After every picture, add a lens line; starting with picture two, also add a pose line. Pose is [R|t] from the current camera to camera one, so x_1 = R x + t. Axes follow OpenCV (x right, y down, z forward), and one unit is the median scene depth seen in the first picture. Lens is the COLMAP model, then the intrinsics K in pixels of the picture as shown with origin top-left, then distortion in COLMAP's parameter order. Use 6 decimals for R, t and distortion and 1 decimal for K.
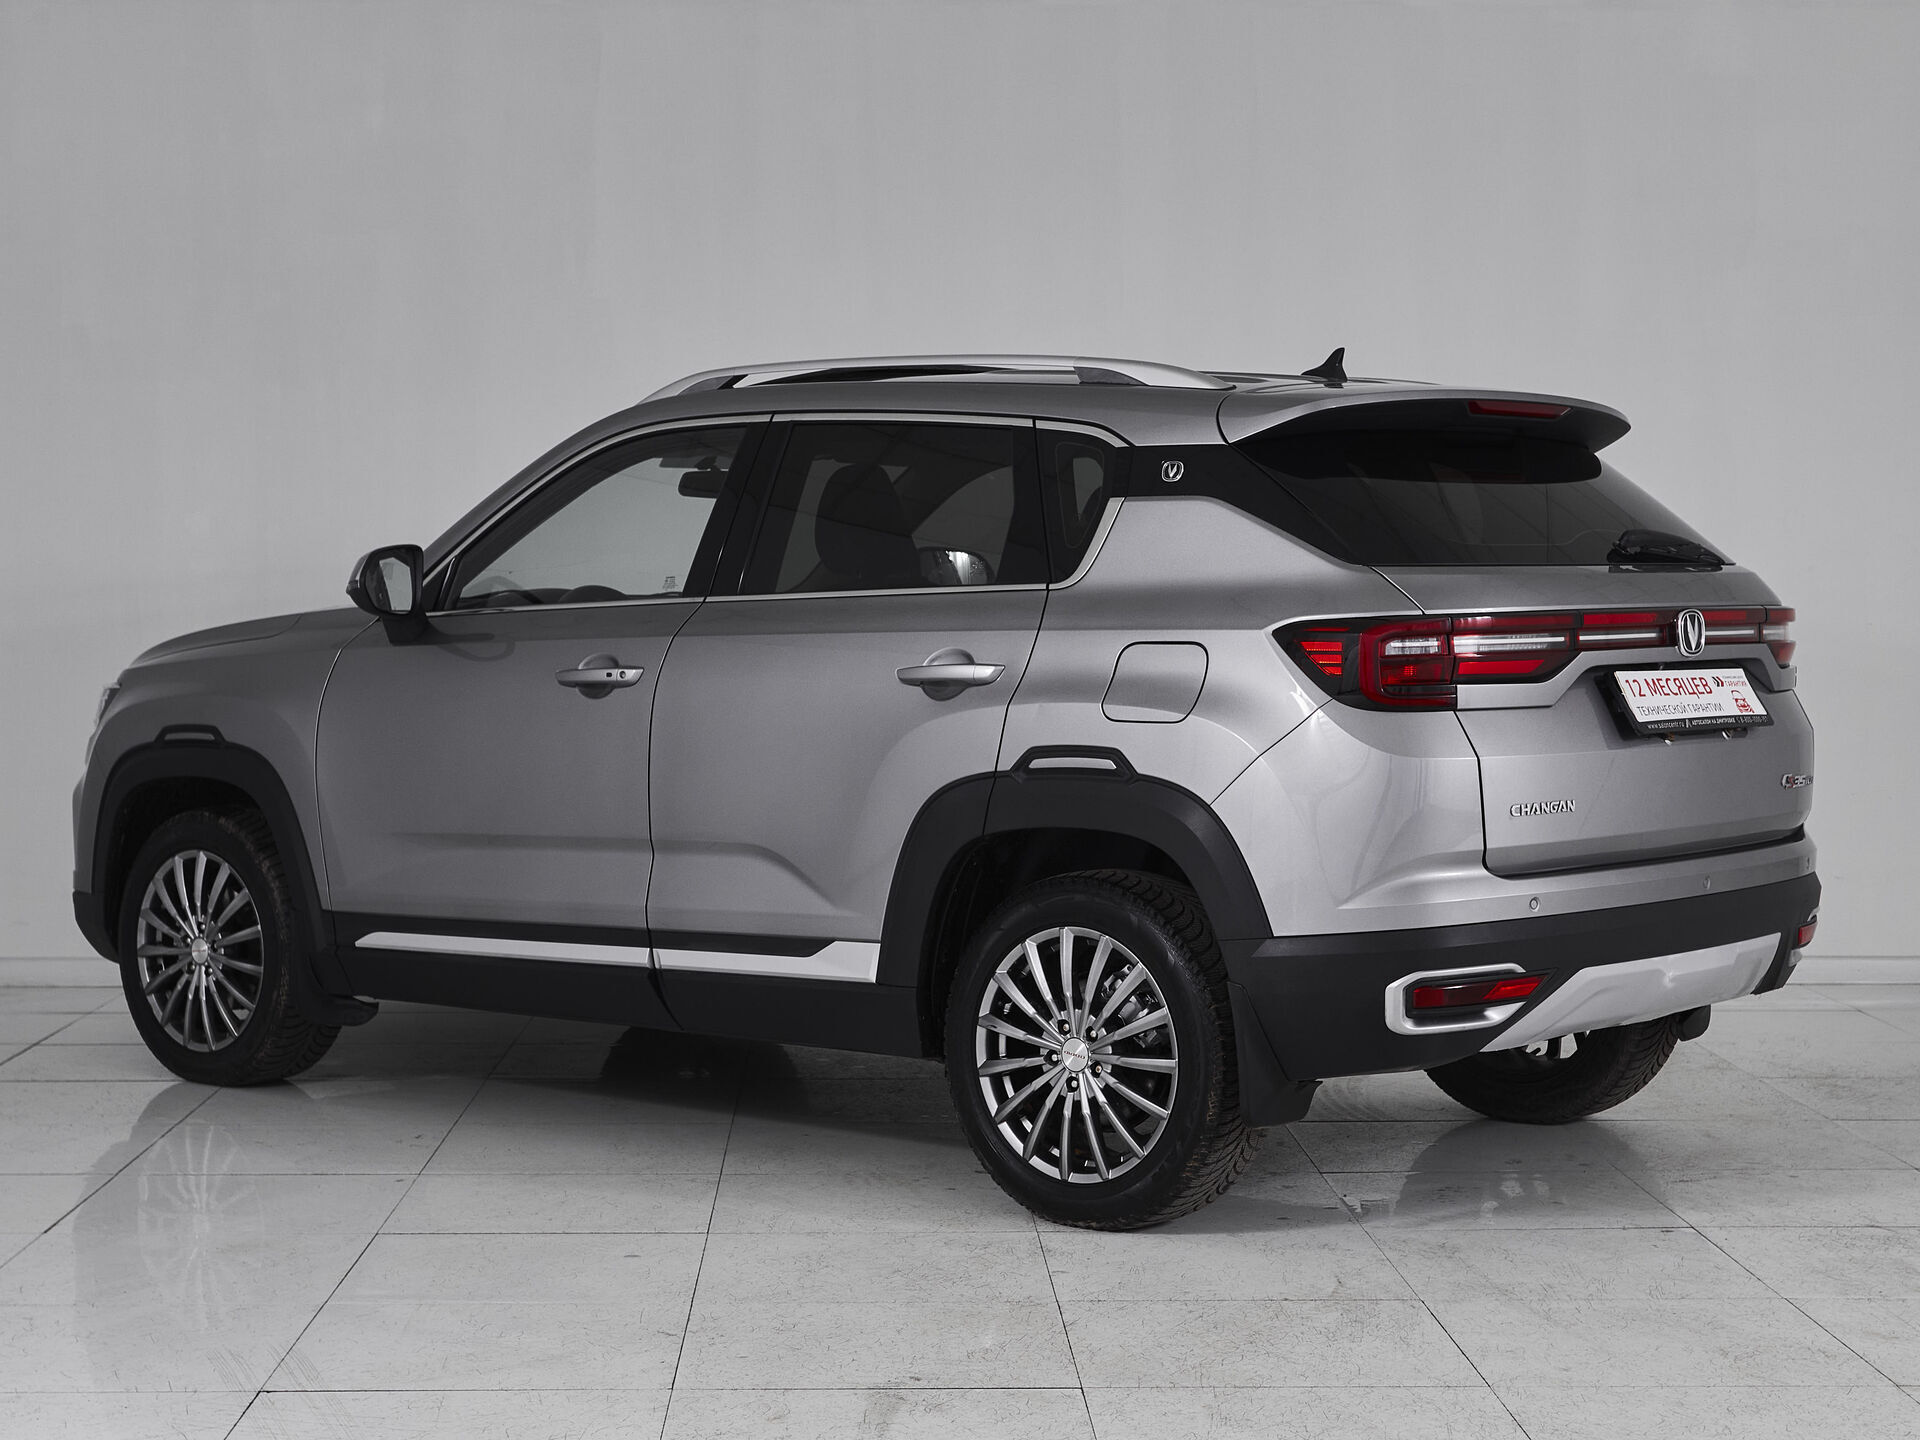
lens RADIAL K [[2326.4, 0, 960.0], [0, 2326.4, 720.0], [0, 0, 1]] dist [-0.200808, 0.011102]
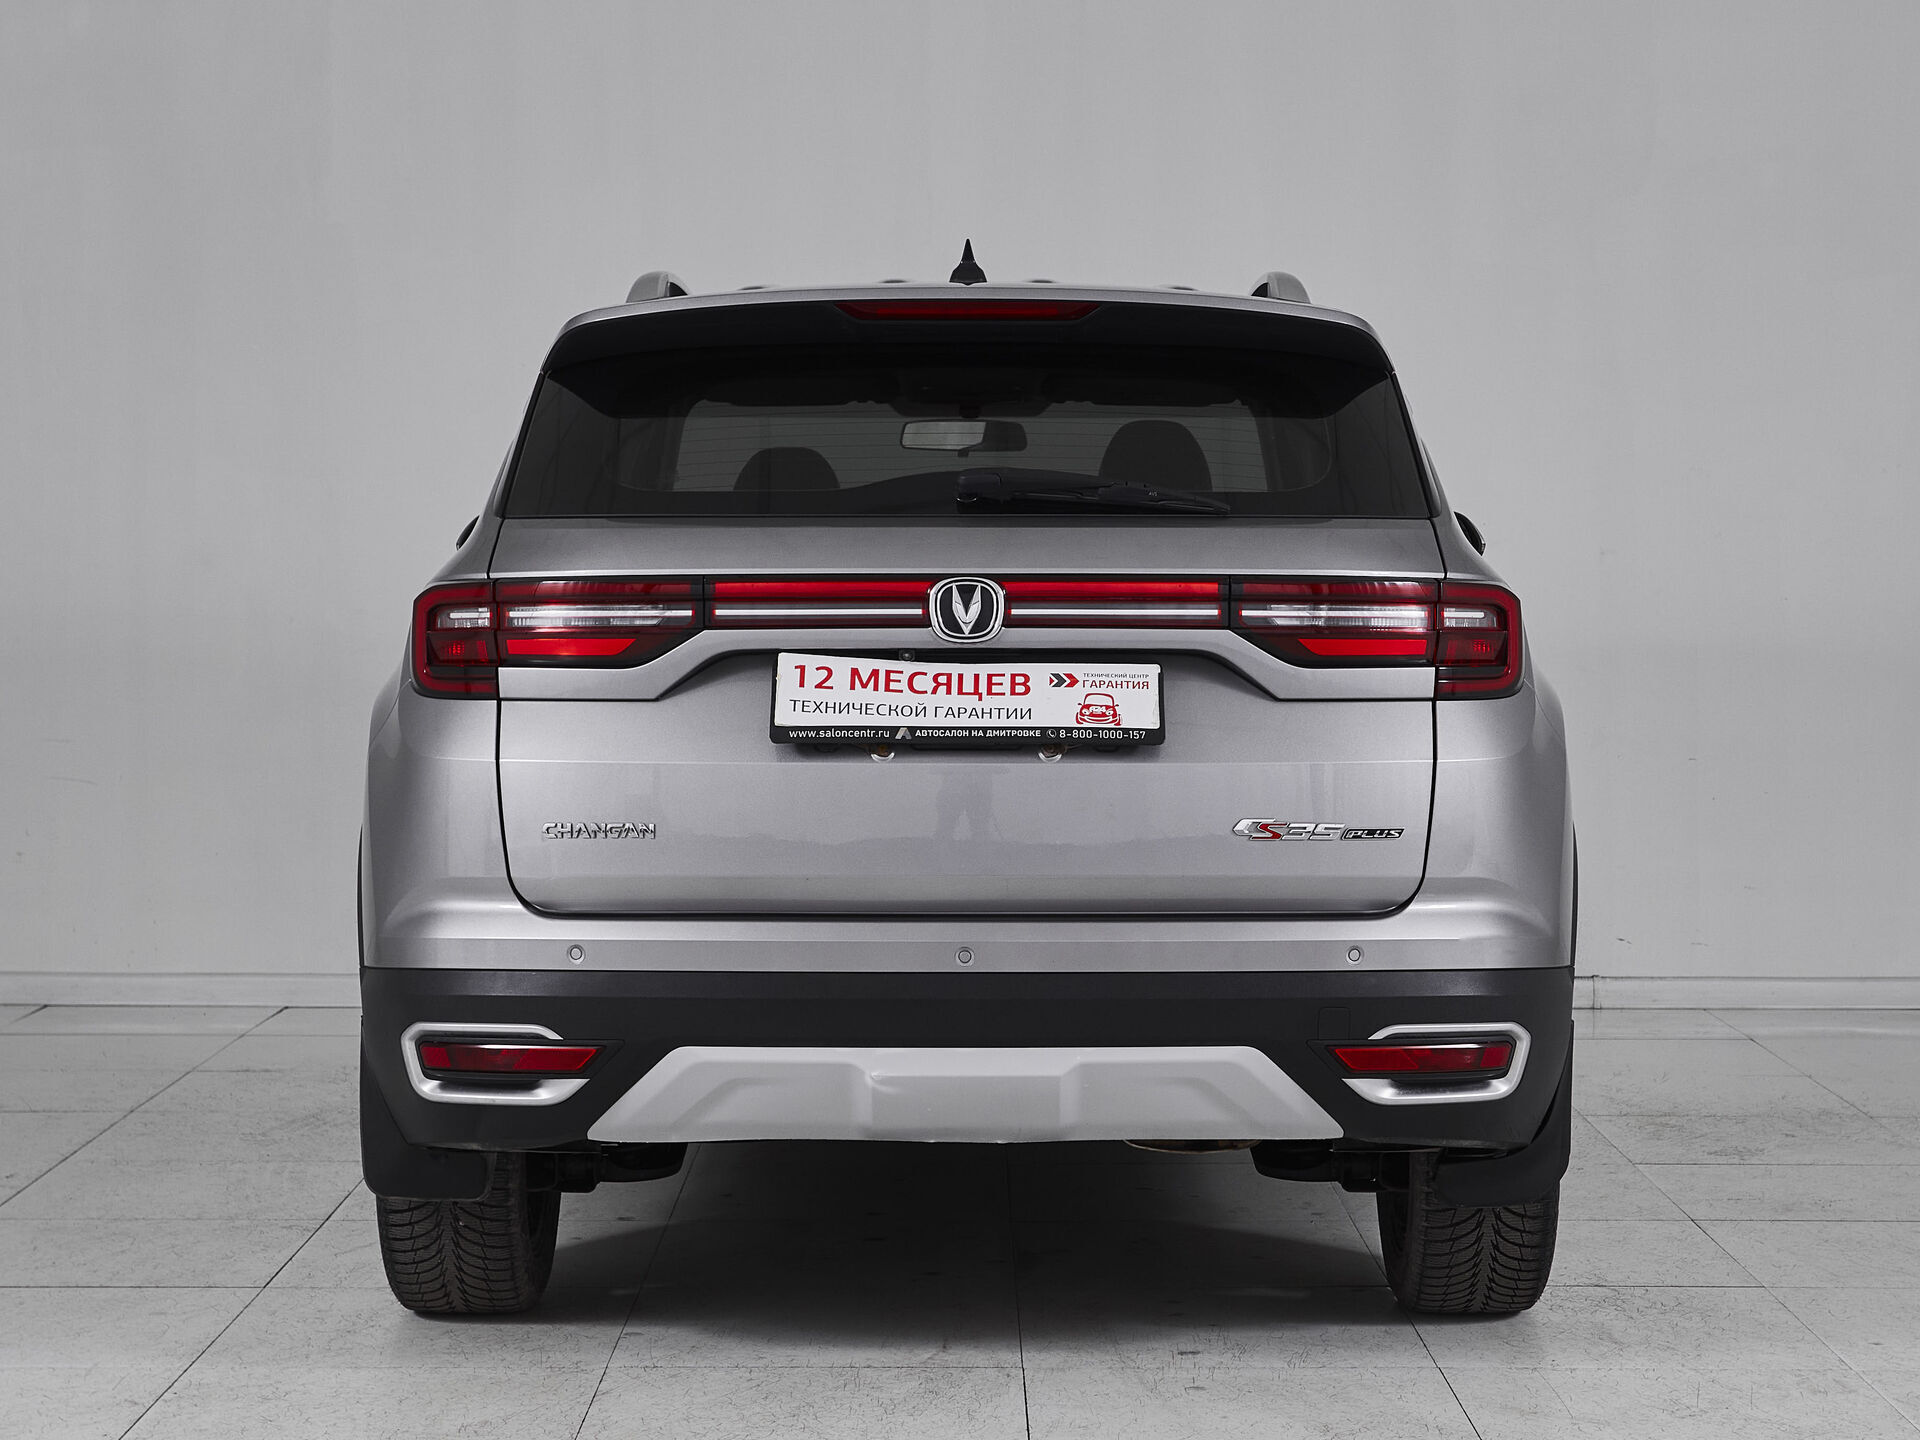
lens RADIAL K [[2326.4, 0, 960.0], [0, 2326.4, 720.0], [0, 0, 1]] dist [-0.200808, 0.011102]
pose [[0.873033, 0.059976, -0.483958, 0.720231], [-0.044806, 0.998076, 0.042862, -0.037269], [0.485598, -0.015736, 0.874041, 0.374317]]
